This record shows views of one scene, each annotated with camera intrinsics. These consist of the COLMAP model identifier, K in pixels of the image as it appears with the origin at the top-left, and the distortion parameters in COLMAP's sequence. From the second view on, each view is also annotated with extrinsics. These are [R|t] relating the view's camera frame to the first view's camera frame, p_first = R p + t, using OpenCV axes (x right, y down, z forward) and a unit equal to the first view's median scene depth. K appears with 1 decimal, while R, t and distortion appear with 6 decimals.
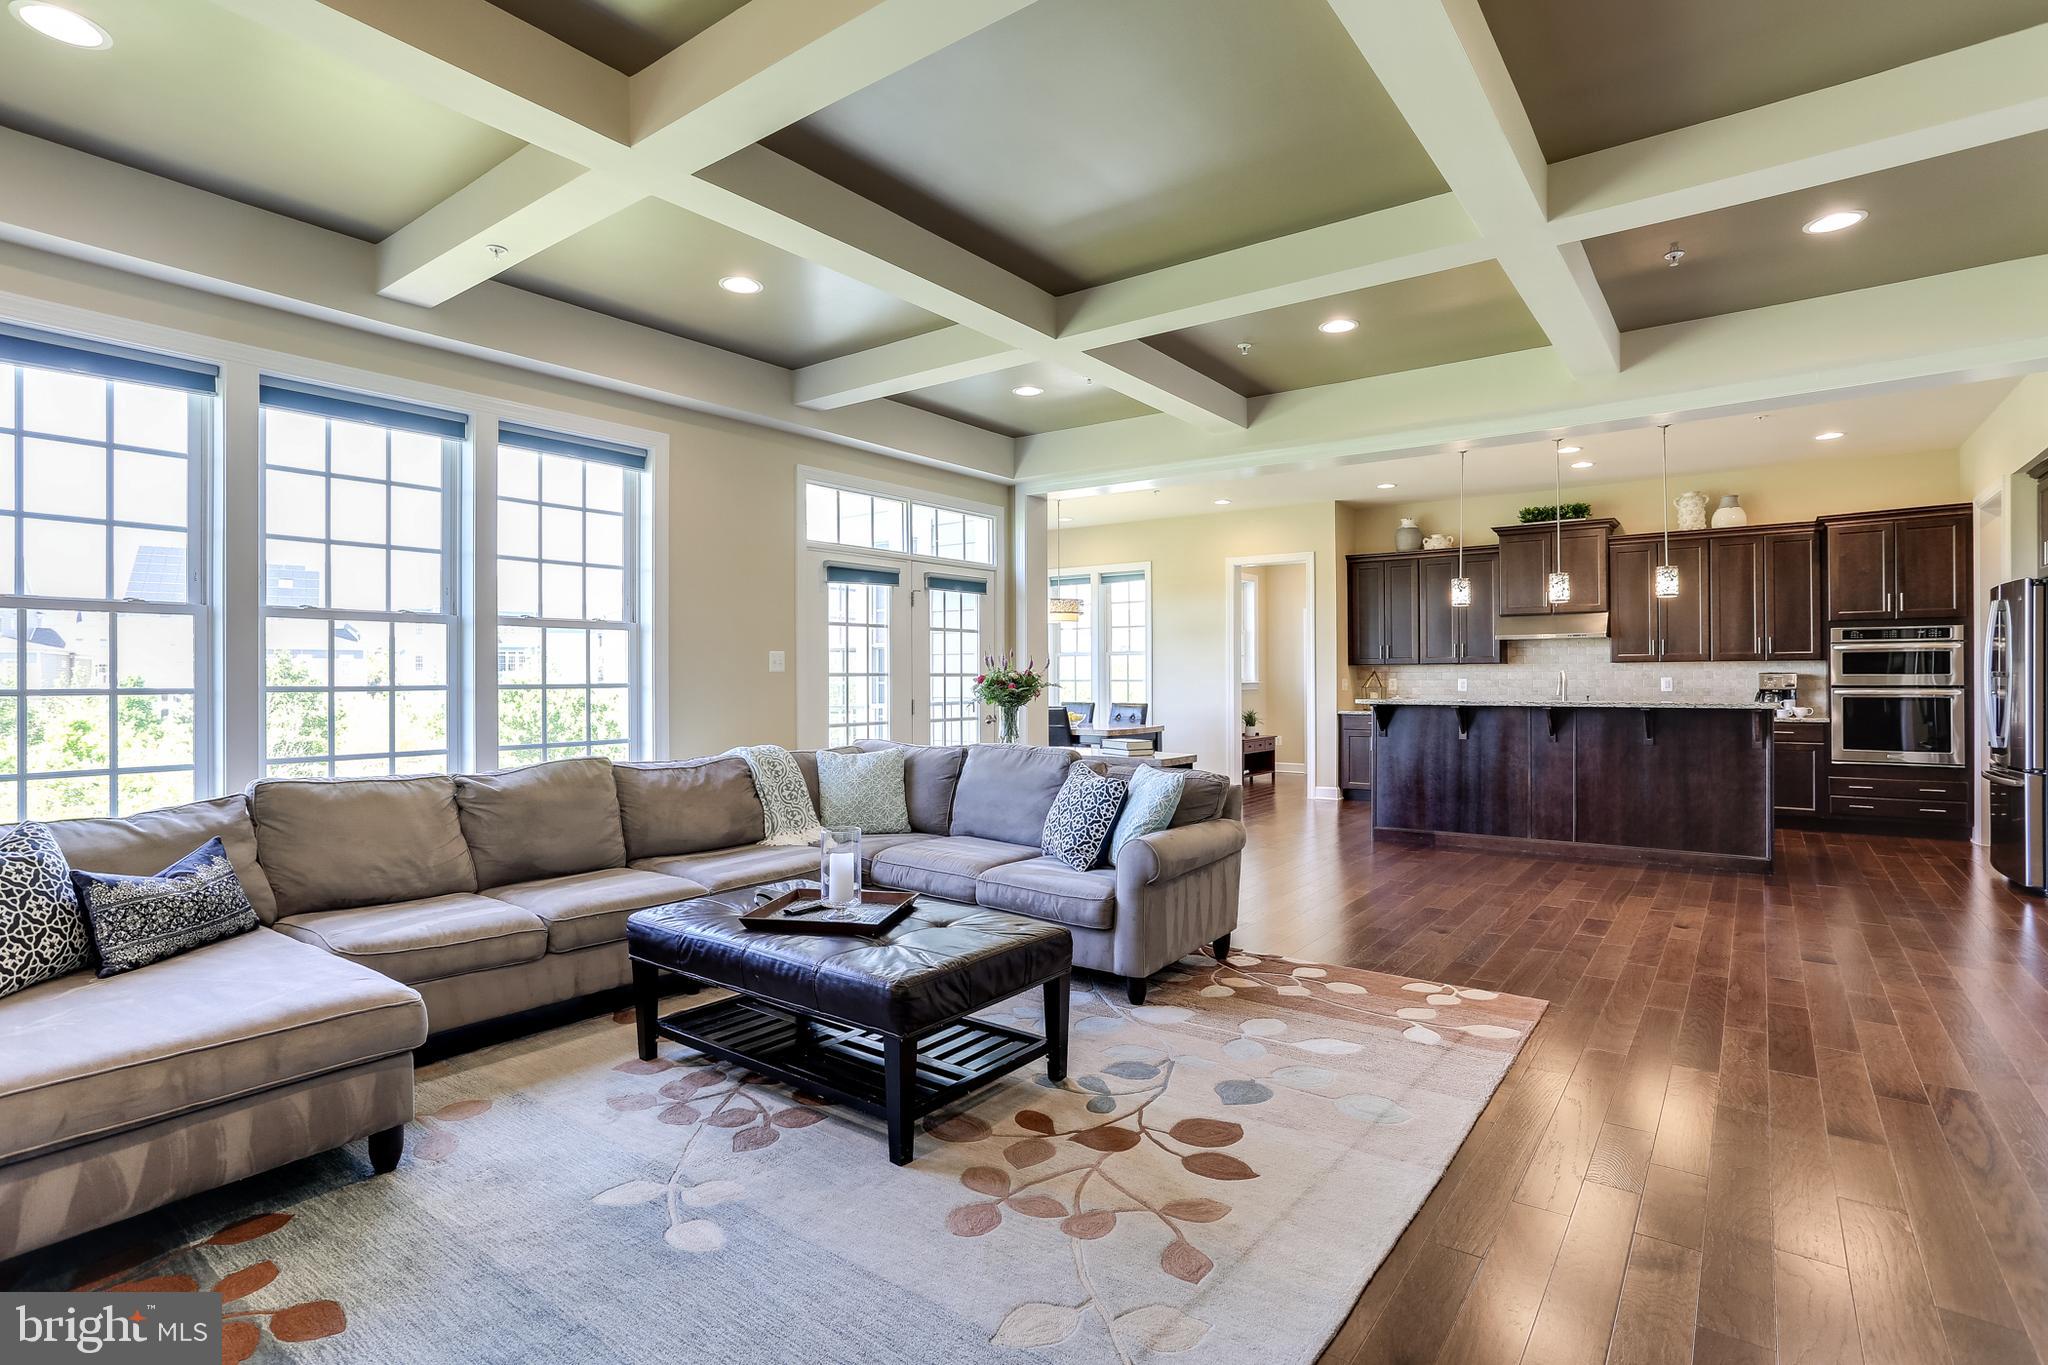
lens RADIAL K [[992.0, 0, 1015.8], [0, 992.0, 679.5], [0, 0, 1]] dist [-0.041208, 0.015389]
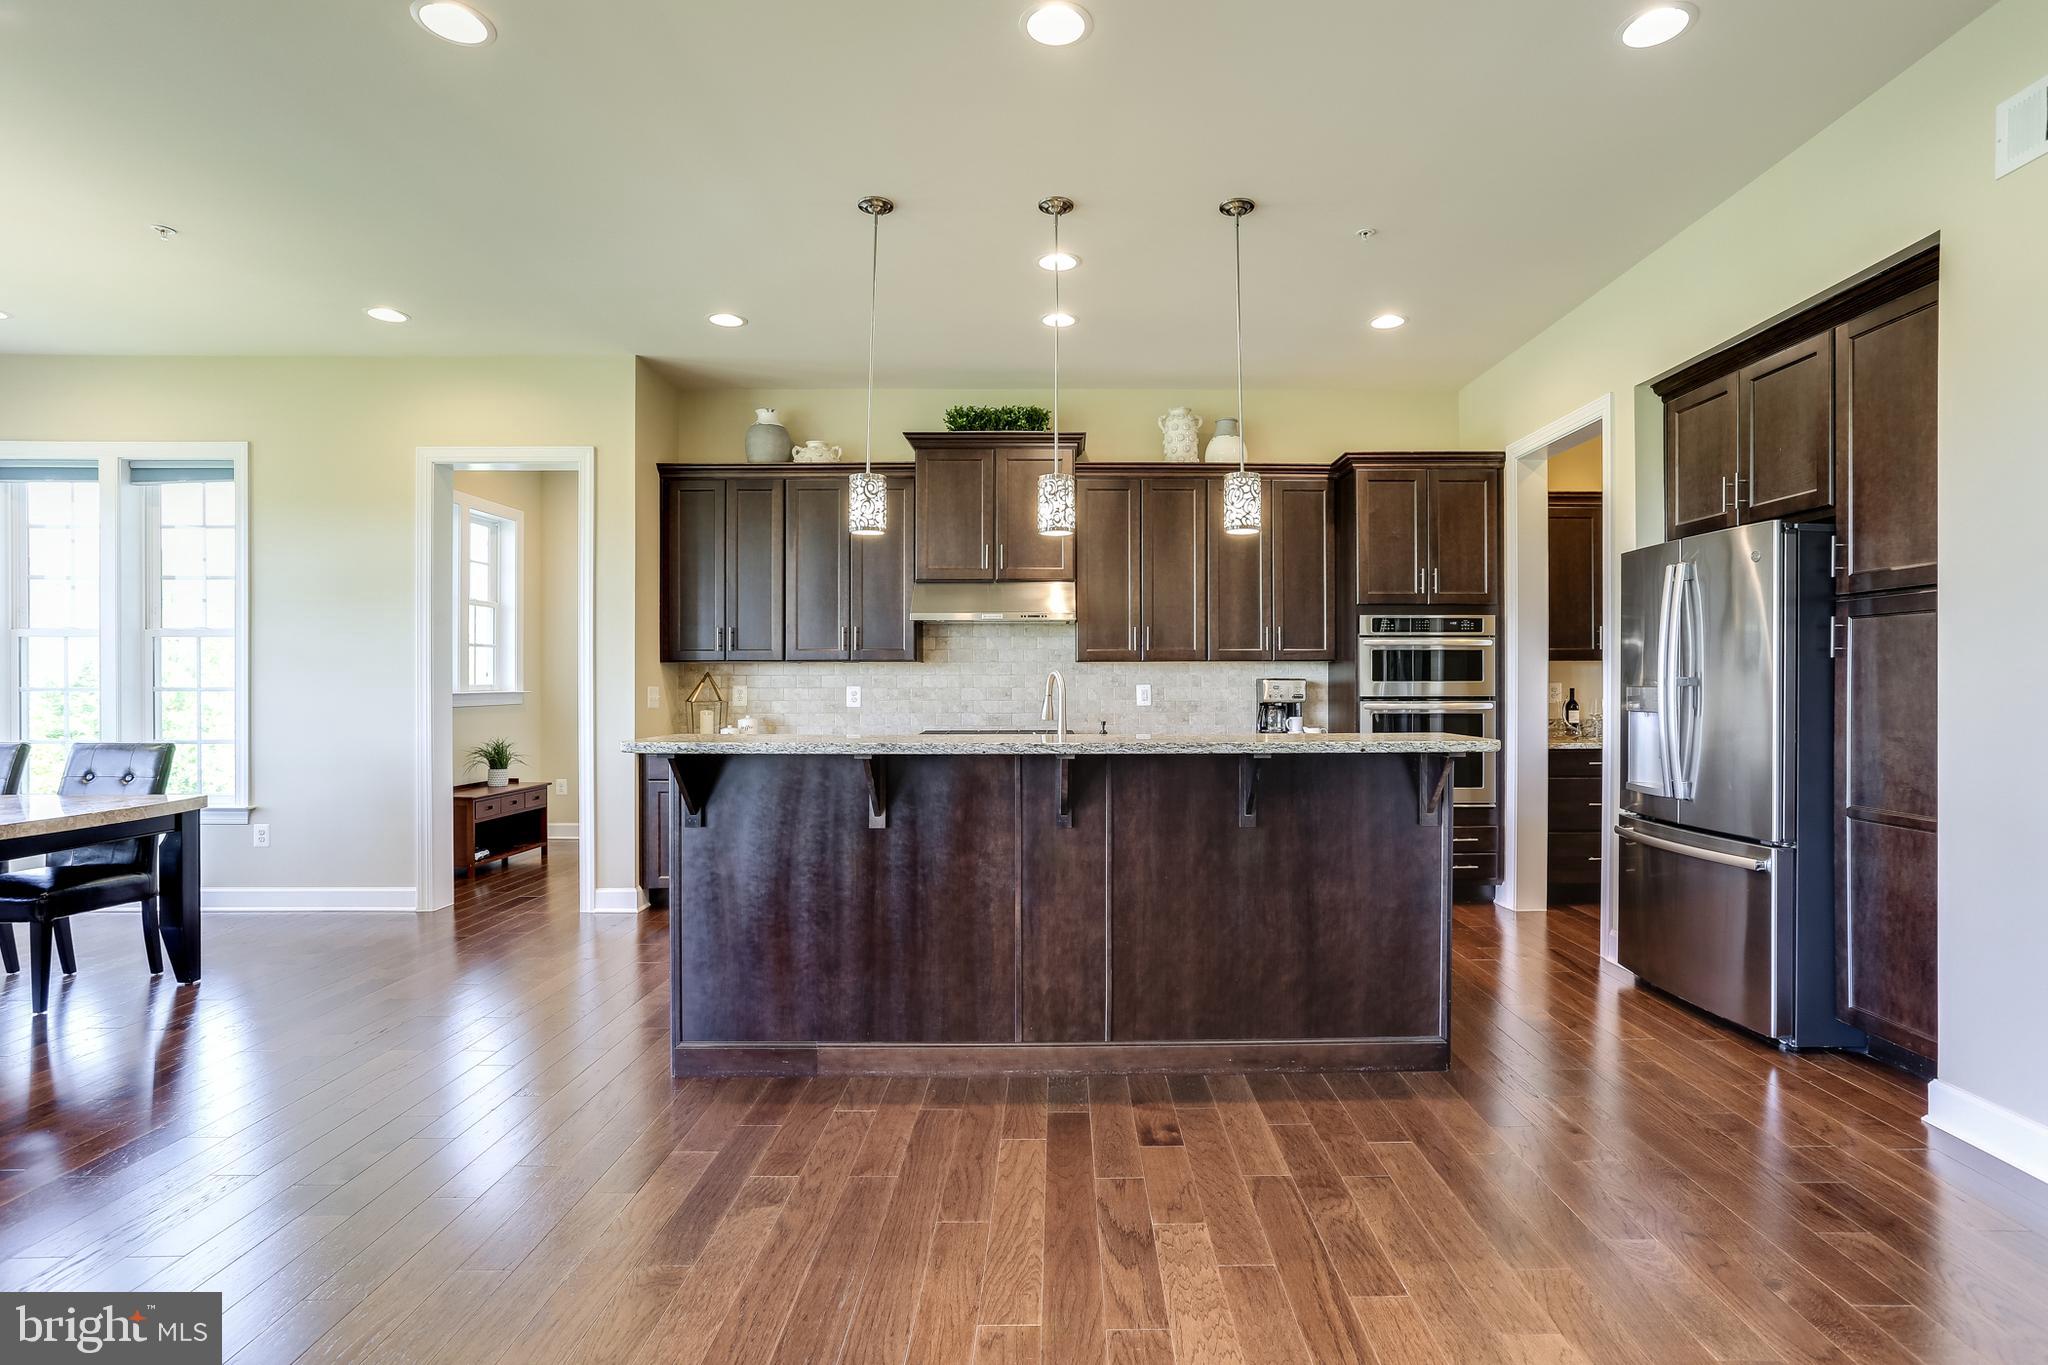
lens RADIAL K [[1002.9, 0, 1062.4], [0, 1002.9, 682.4], [0, 0, 1]] dist [-0.032813, 0.009865]
pose [[0.794040, 0.002387, 0.607861, 0.220138], [-0.001237, 0.999997, -0.002310, -0.002130], [-0.607865, 0.001082, 0.794040, 0.526844]]
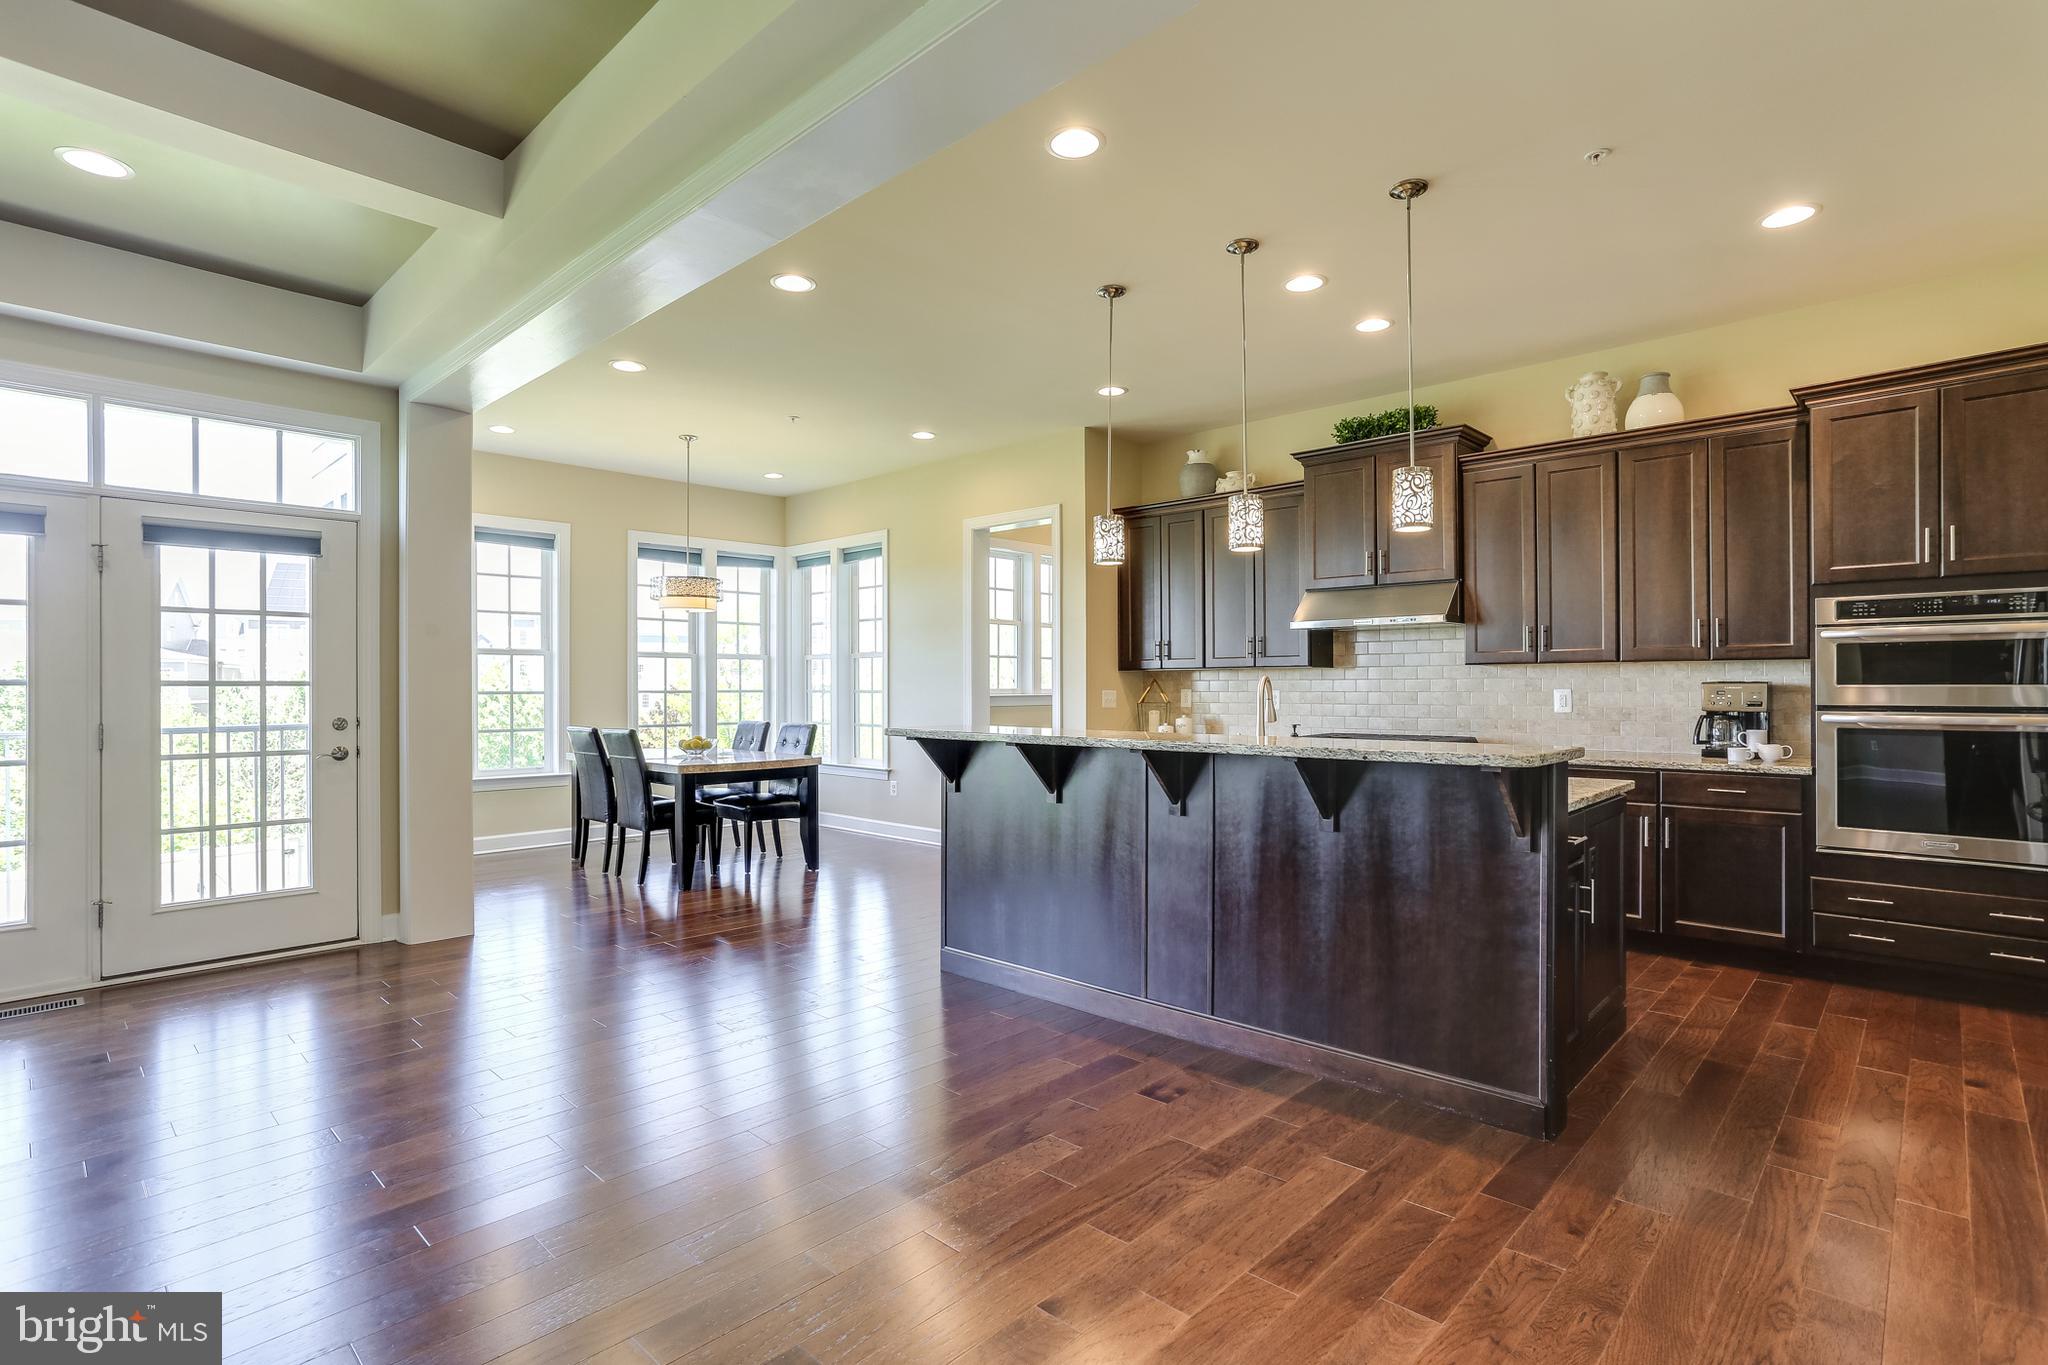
lens RADIAL K [[992.0, 0, 1027.3], [0, 992.0, 672.9], [0, 0, 1]] dist [-0.041208, 0.015389]
pose [[0.993303, 0.000244, -0.115535, 0.443399], [-0.001952, 0.999890, -0.014671, -0.002772], [0.115518, 0.014798, 0.993195, 0.396462]]
